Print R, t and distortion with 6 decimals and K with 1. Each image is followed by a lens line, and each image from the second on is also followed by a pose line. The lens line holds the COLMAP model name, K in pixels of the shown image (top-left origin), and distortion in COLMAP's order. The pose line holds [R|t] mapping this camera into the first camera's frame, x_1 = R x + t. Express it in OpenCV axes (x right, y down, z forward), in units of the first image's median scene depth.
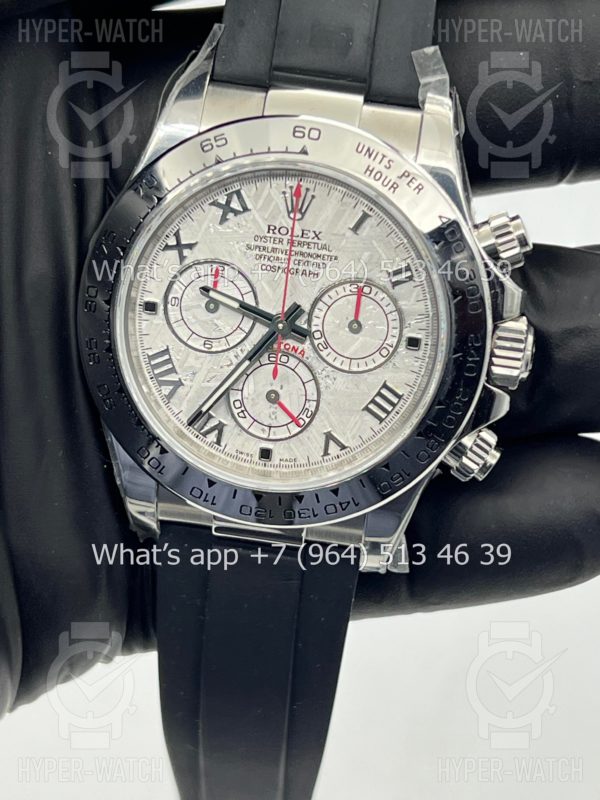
lens RADIAL K [[1925.6, 0, 300.0], [0, 1925.6, 400.0], [0, 0, 1]] dist [-0.030740, -0.162442]
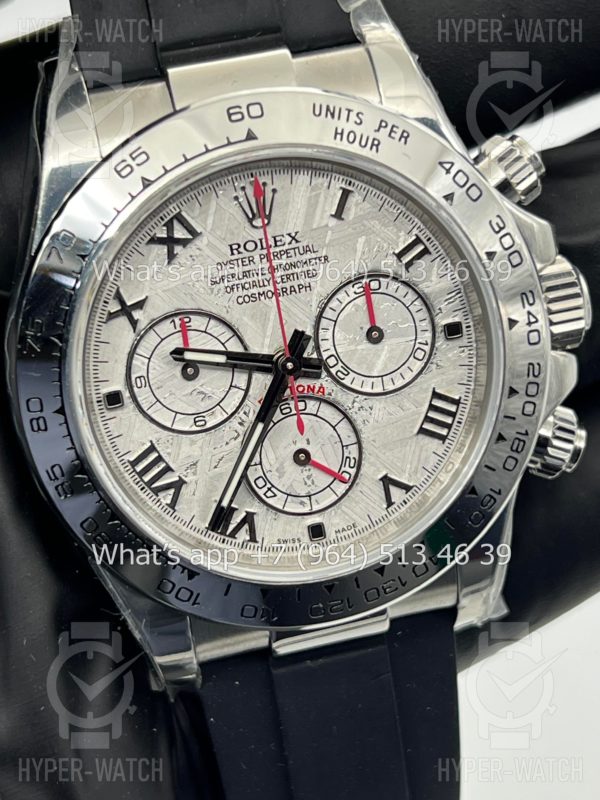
lens RADIAL K [[1925.6, 0, 300.0], [0, 1925.6, 400.0], [0, 0, 1]] dist [-0.030740, -0.162442]
pose [[0.918659, -0.329815, 0.217458, -0.174681], [0.334218, 0.942337, 0.017314, -0.036938], [-0.210629, 0.056773, 0.975916, 0.255796]]
